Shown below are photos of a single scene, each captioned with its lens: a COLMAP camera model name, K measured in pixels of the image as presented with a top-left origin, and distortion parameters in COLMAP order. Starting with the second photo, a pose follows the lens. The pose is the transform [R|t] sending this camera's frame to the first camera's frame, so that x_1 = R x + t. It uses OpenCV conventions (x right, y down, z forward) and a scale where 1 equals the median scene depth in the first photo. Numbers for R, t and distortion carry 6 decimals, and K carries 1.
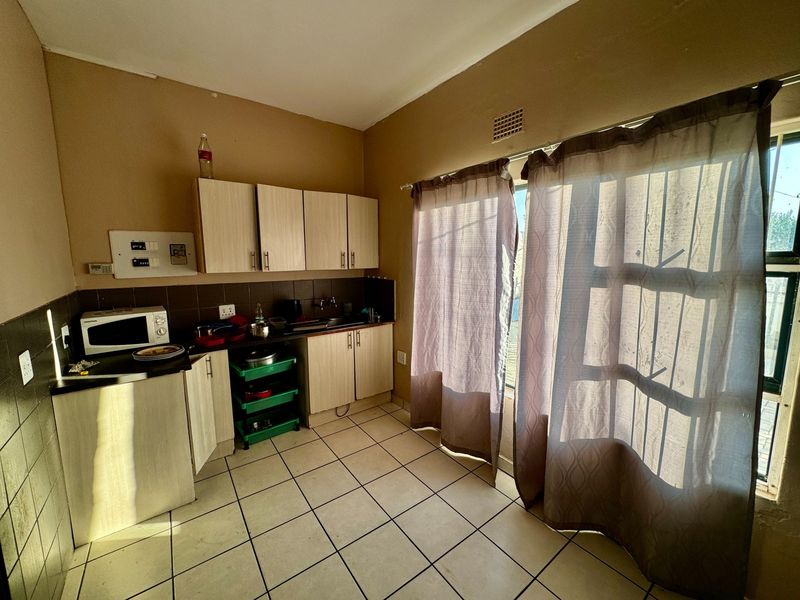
lens RADIAL K [[319.0, 0, 400.6], [0, 319.0, 299.5], [0, 0, 1]] dist [-0.001167, 0.000121]
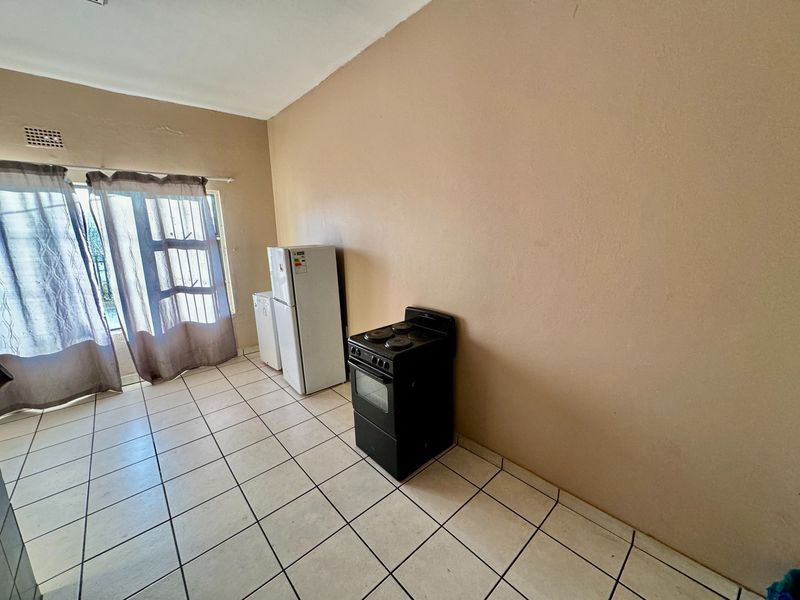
lens RADIAL K [[319.0, 0, 400.6], [0, 319.0, 299.5], [0, 0, 1]] dist [-0.001167, 0.000121]
pose [[-0.086053, -0.203462, 0.975294, -1.486649], [0.151803, 0.964817, 0.214671, 0.055791], [-0.984658, 0.166526, -0.052139, -0.345929]]
